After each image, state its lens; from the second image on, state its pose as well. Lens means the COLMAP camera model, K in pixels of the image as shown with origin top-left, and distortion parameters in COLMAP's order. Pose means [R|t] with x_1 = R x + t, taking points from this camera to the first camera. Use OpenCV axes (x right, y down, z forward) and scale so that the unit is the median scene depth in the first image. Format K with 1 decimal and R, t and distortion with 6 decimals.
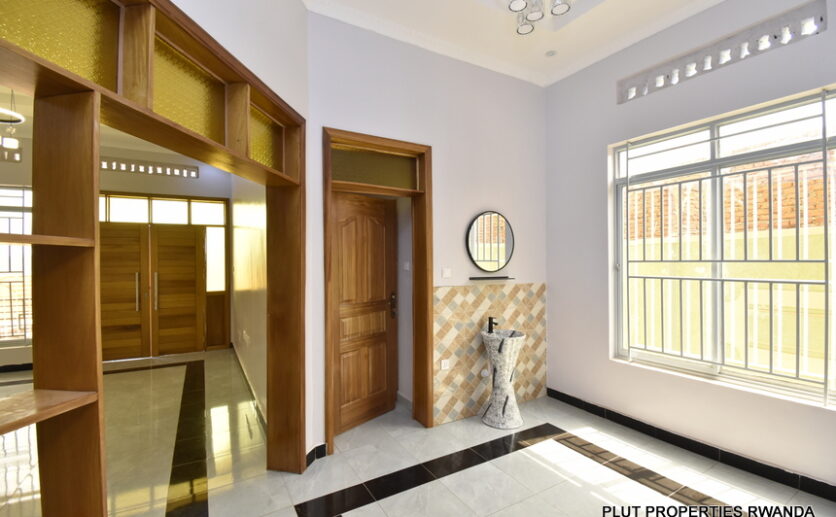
lens RADIAL K [[369.4, 0, 418.5], [0, 369.4, 260.8], [0, 0, 1]] dist [0.025953, -0.027423]
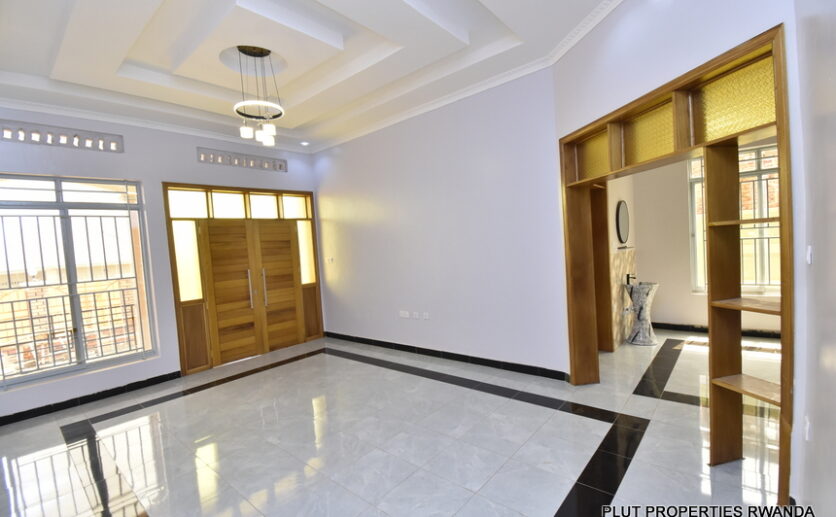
lens RADIAL K [[369.4, 0, 418.5], [0, 369.4, 260.8], [0, 0, 1]] dist [0.025953, -0.027423]
pose [[0.942968, -0.070143, 0.325408, -0.626837], [0.059161, 0.997299, 0.043536, -0.007299], [-0.327583, -0.021802, 0.944571, -0.063656]]
